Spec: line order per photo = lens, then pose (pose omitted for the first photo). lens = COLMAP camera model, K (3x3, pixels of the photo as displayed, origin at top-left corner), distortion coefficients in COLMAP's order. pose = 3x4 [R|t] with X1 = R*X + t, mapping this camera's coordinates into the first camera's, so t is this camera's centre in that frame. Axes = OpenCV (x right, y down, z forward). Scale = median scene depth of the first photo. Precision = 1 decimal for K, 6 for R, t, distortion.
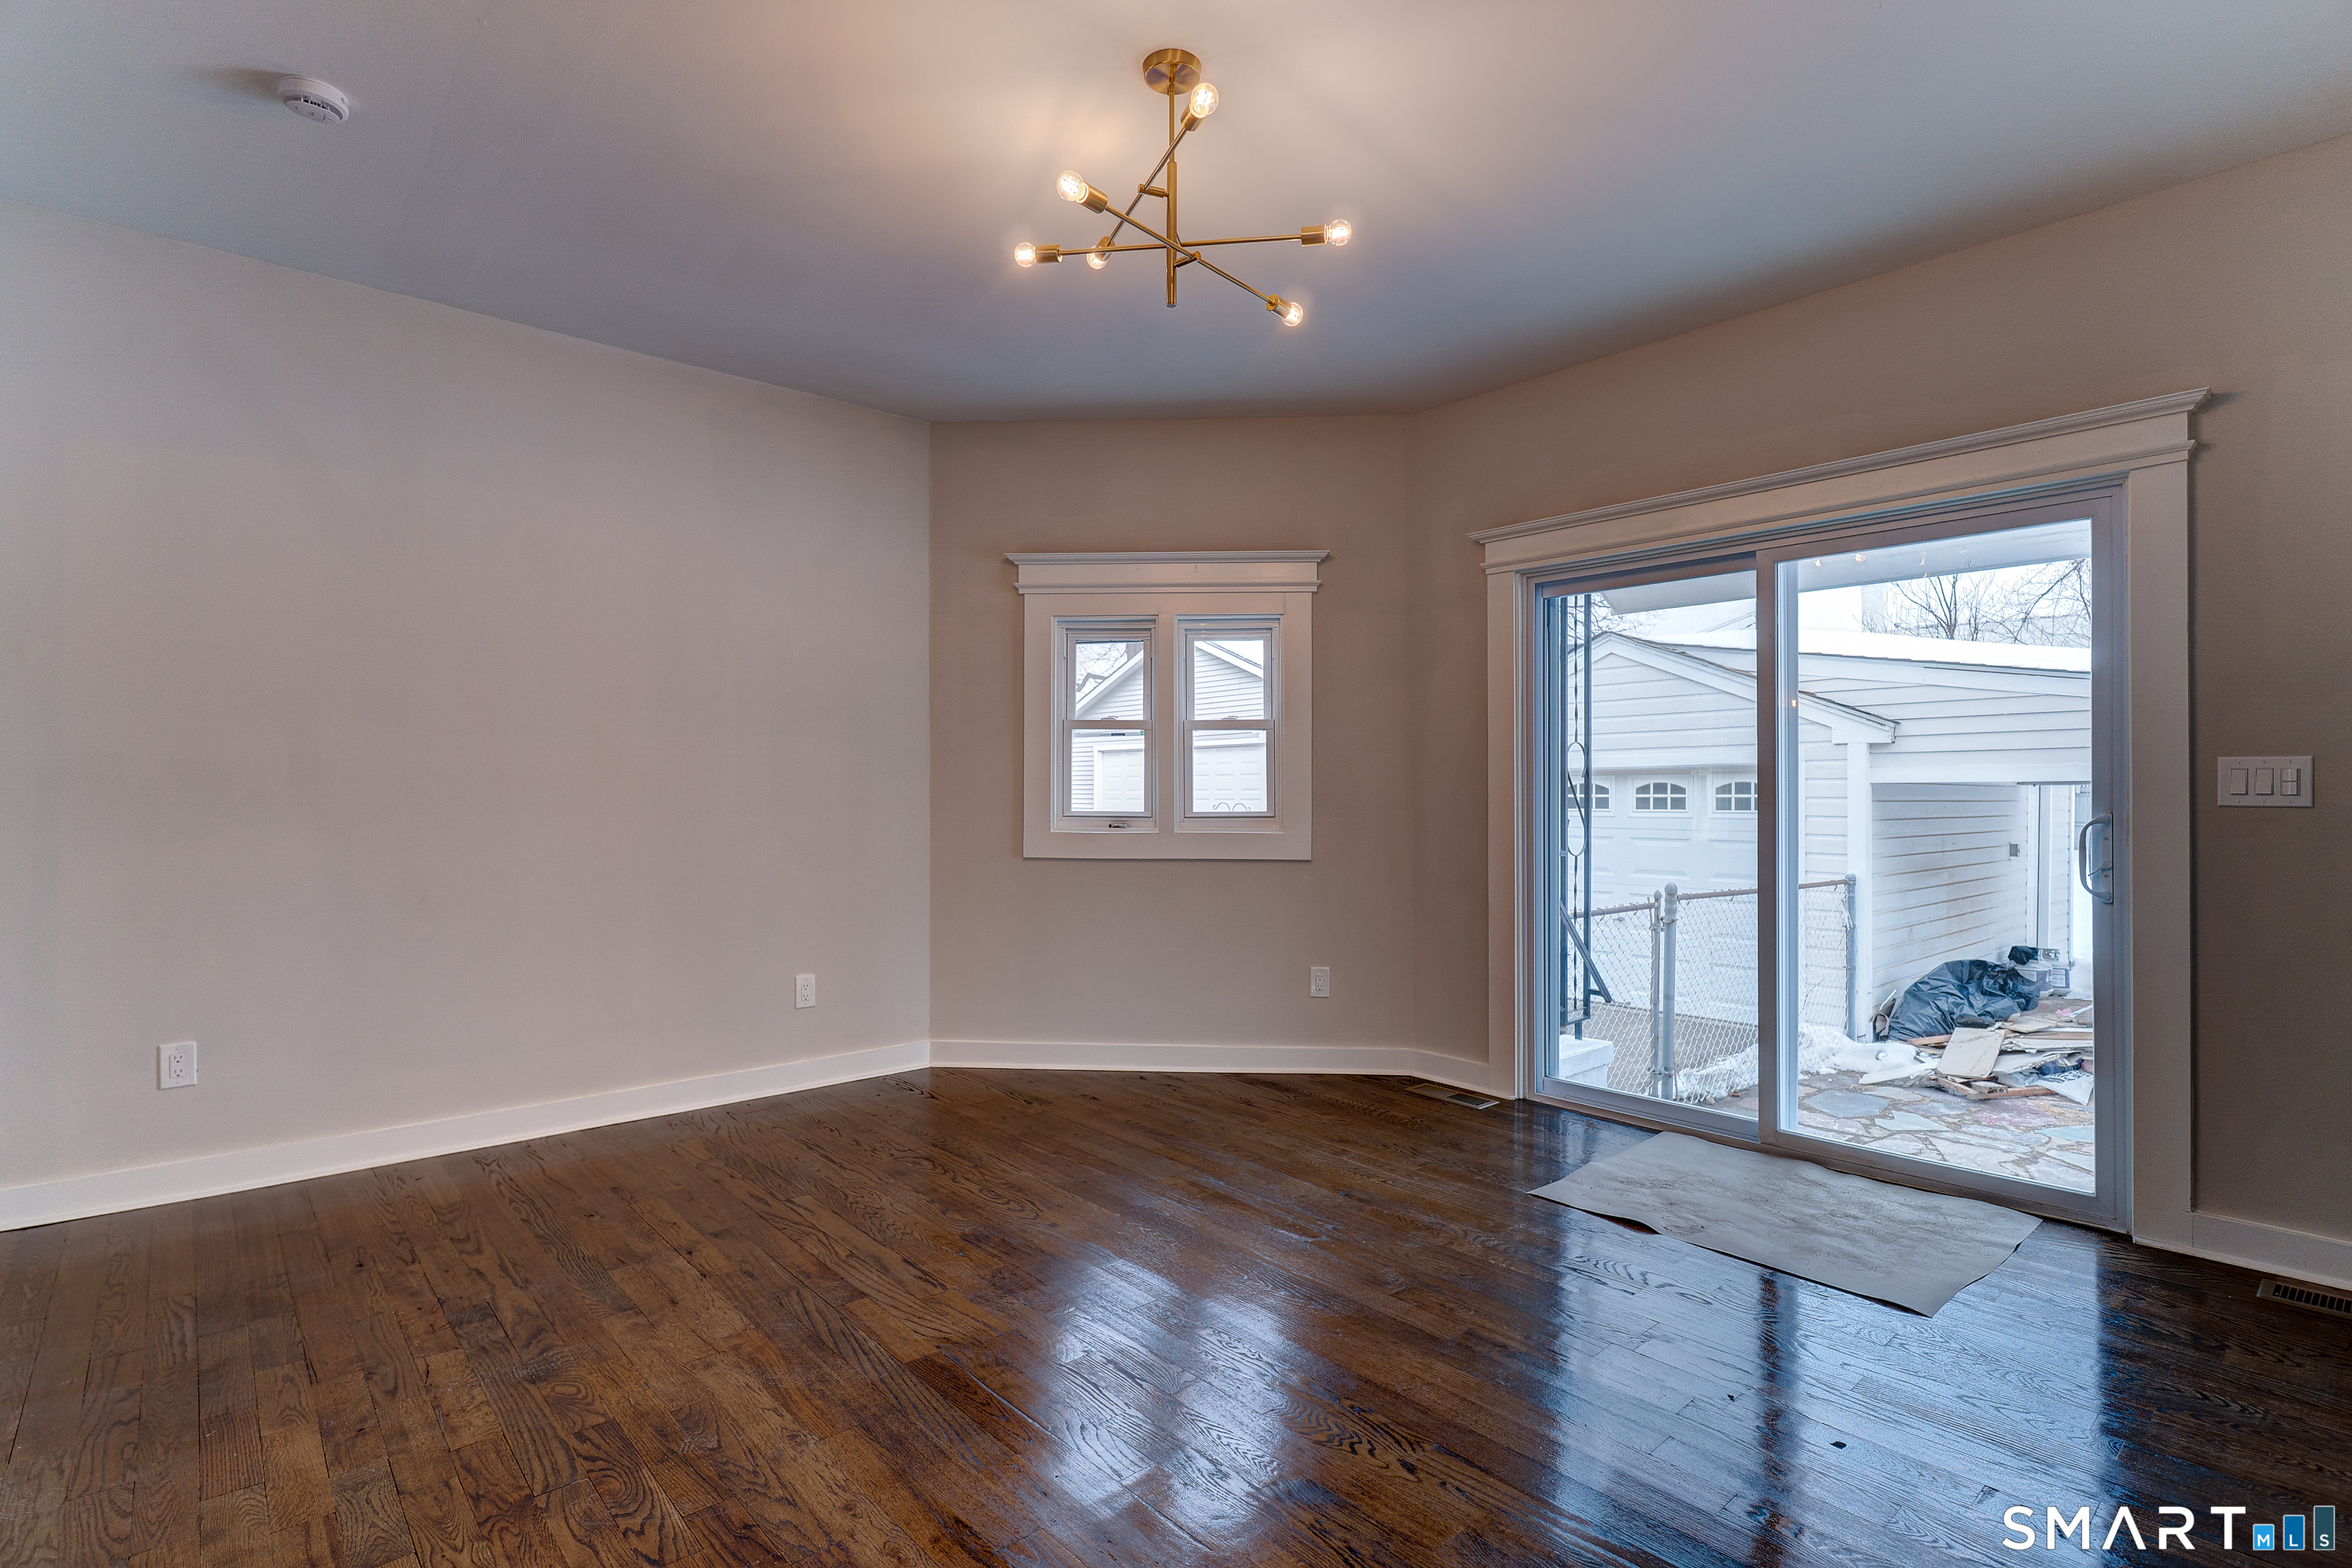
lens RADIAL K [[1145.7, 0, 1180.4], [0, 1145.7, 786.8], [0, 0, 1]] dist [-0.001419, 0.000121]
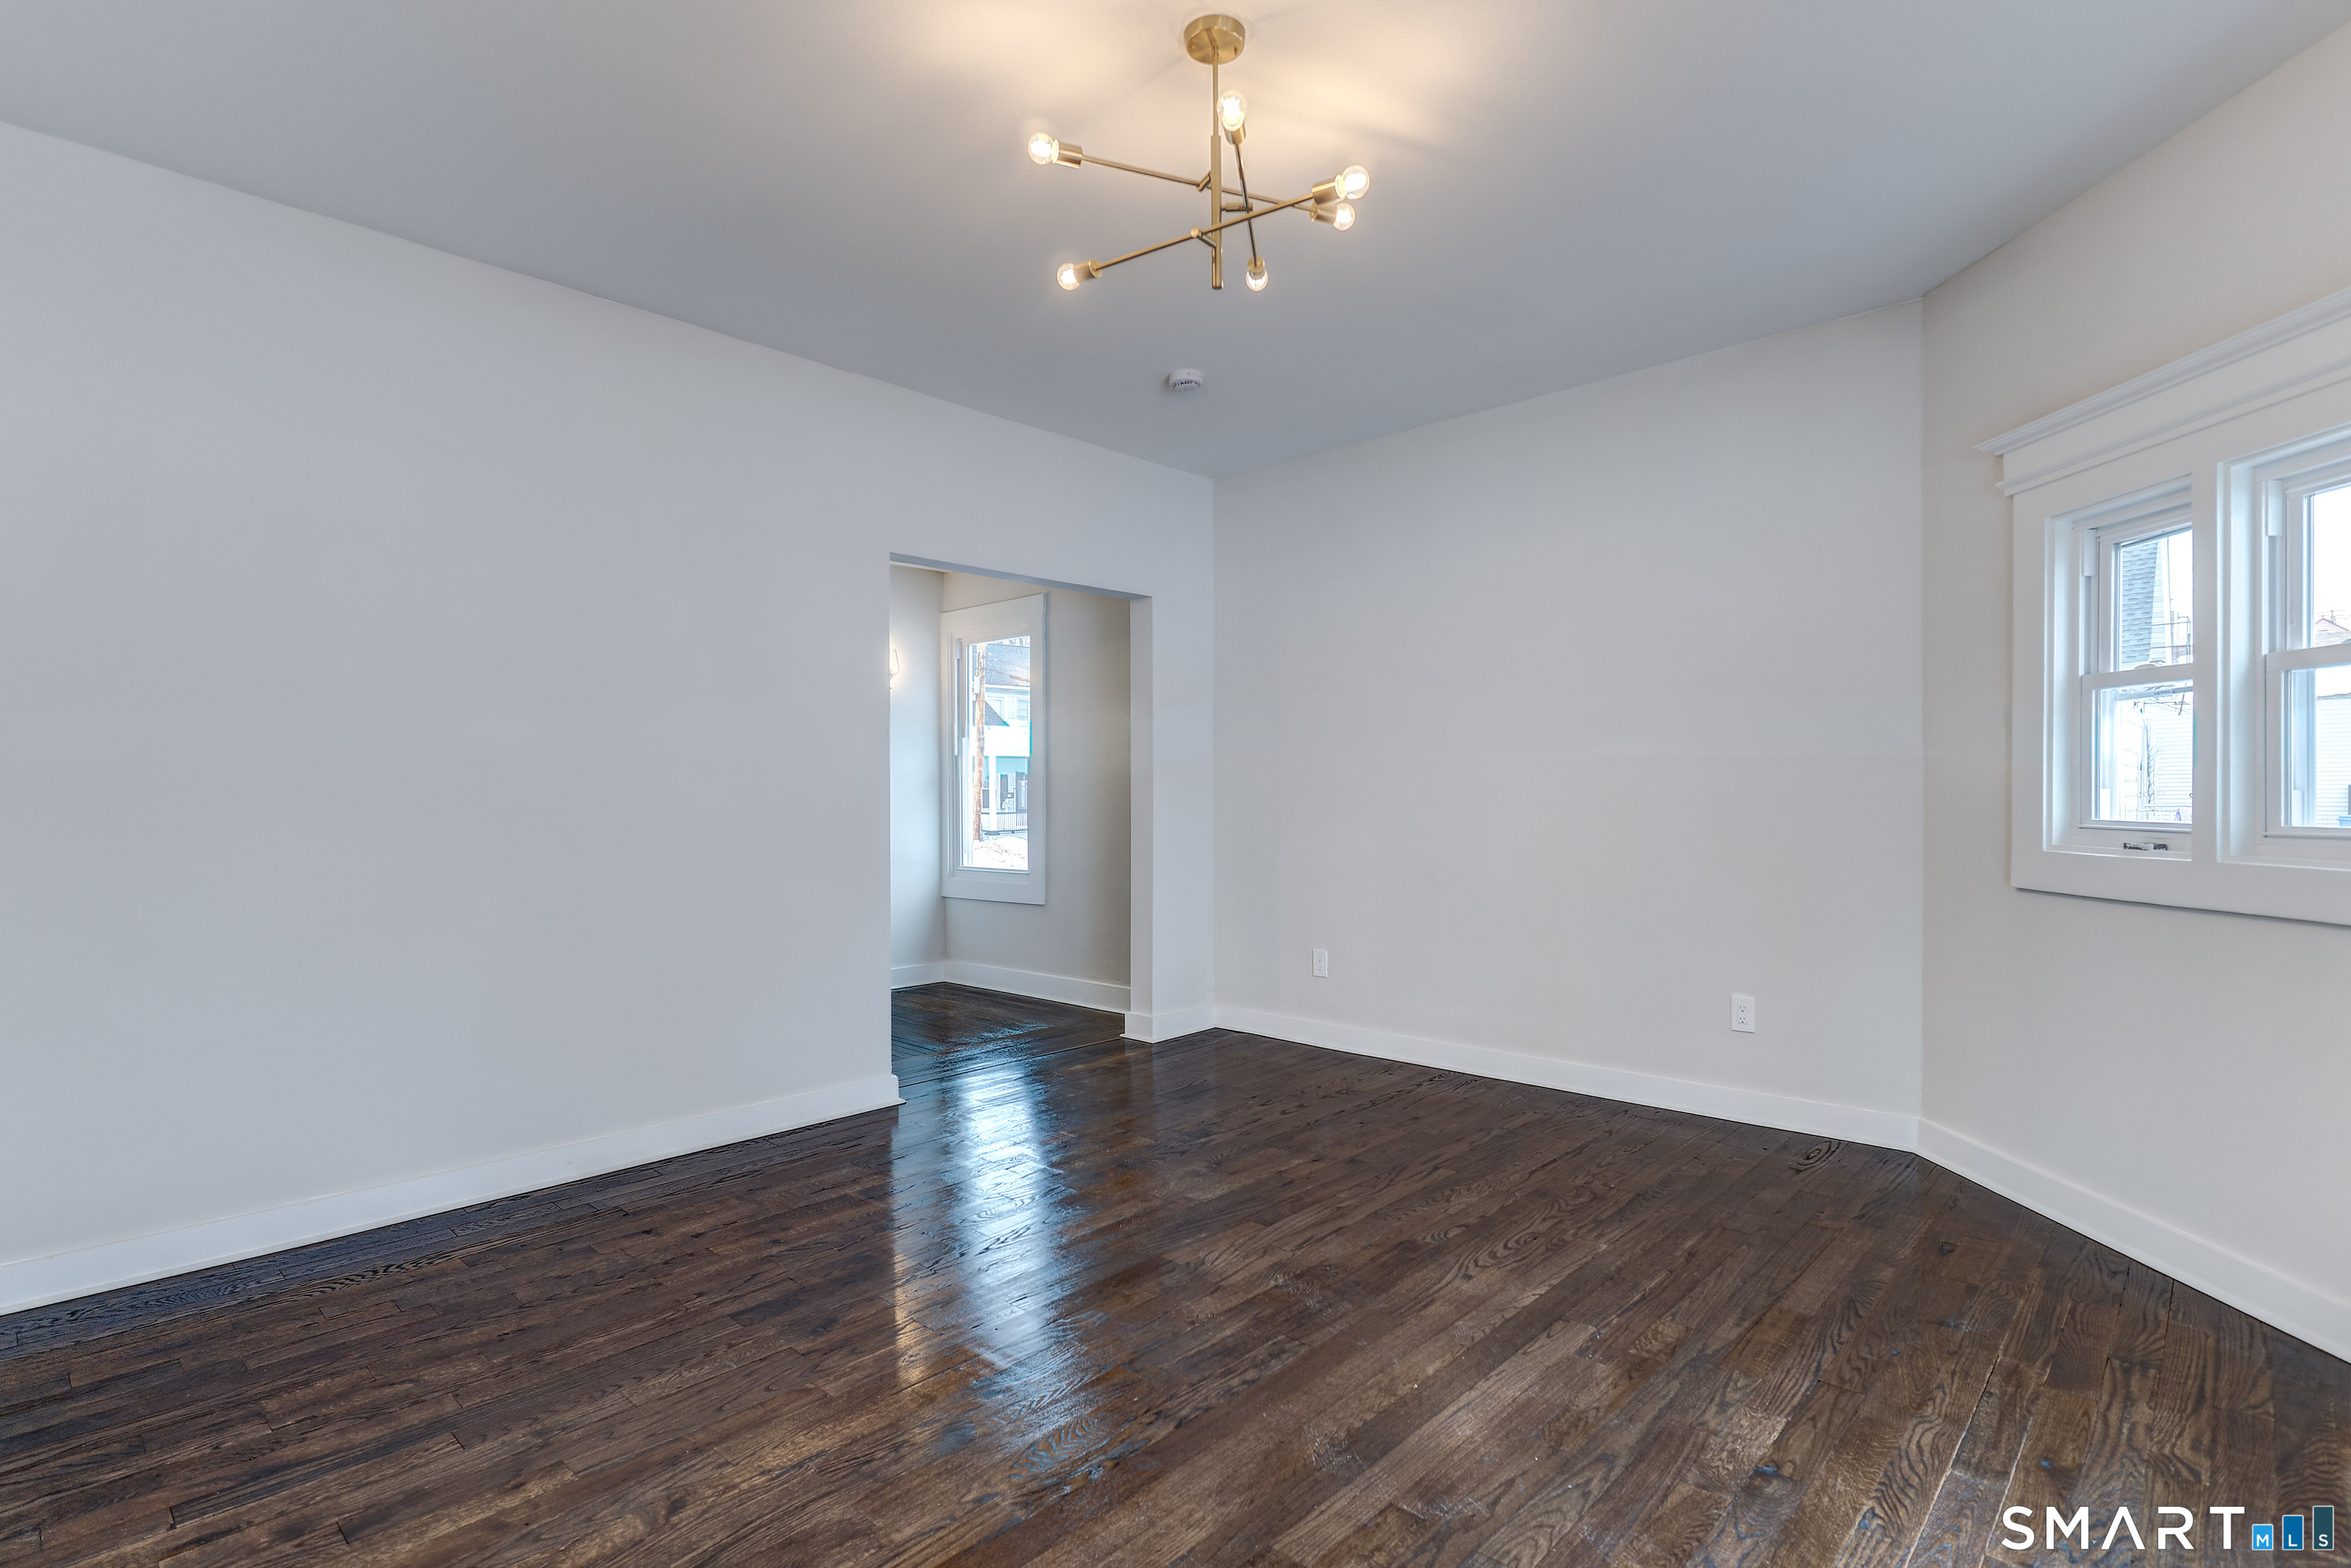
lens RADIAL K [[1145.1, 0, 1180.0], [0, 1145.1, 795.4], [0, 0, 1]] dist [-0.001419, 0.000121]
pose [[0.087258, 0.000792, -0.996185, 0.586860], [0.012580, 0.999919, 0.001897, 0.000698], [0.996106, -0.012698, 0.087241, 0.539863]]
